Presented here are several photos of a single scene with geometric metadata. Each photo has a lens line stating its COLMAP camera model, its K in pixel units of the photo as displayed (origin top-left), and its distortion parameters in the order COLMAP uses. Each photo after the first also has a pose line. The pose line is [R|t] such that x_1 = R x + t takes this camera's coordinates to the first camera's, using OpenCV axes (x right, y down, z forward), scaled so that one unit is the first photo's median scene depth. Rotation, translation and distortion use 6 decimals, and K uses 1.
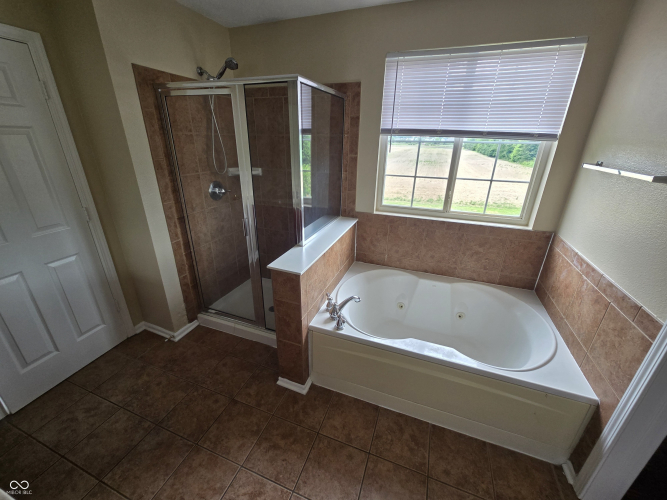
lens RADIAL K [[271.4, 0, 333.6], [0, 271.4, 248.8], [0, 0, 1]] dist [0.000014, -0.000093]
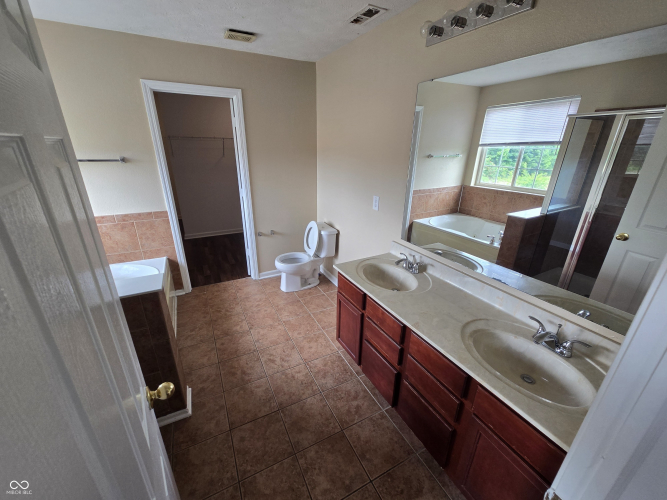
lens RADIAL K [[271.4, 0, 333.2], [0, 271.4, 250.7], [0, 0, 1]] dist [0.000014, -0.000093]
pose [[-0.746335, -0.263454, 0.611209, -1.245826], [0.226070, 0.763381, 0.605096, -0.469038], [-0.626001, 0.589780, -0.510179, 1.074474]]
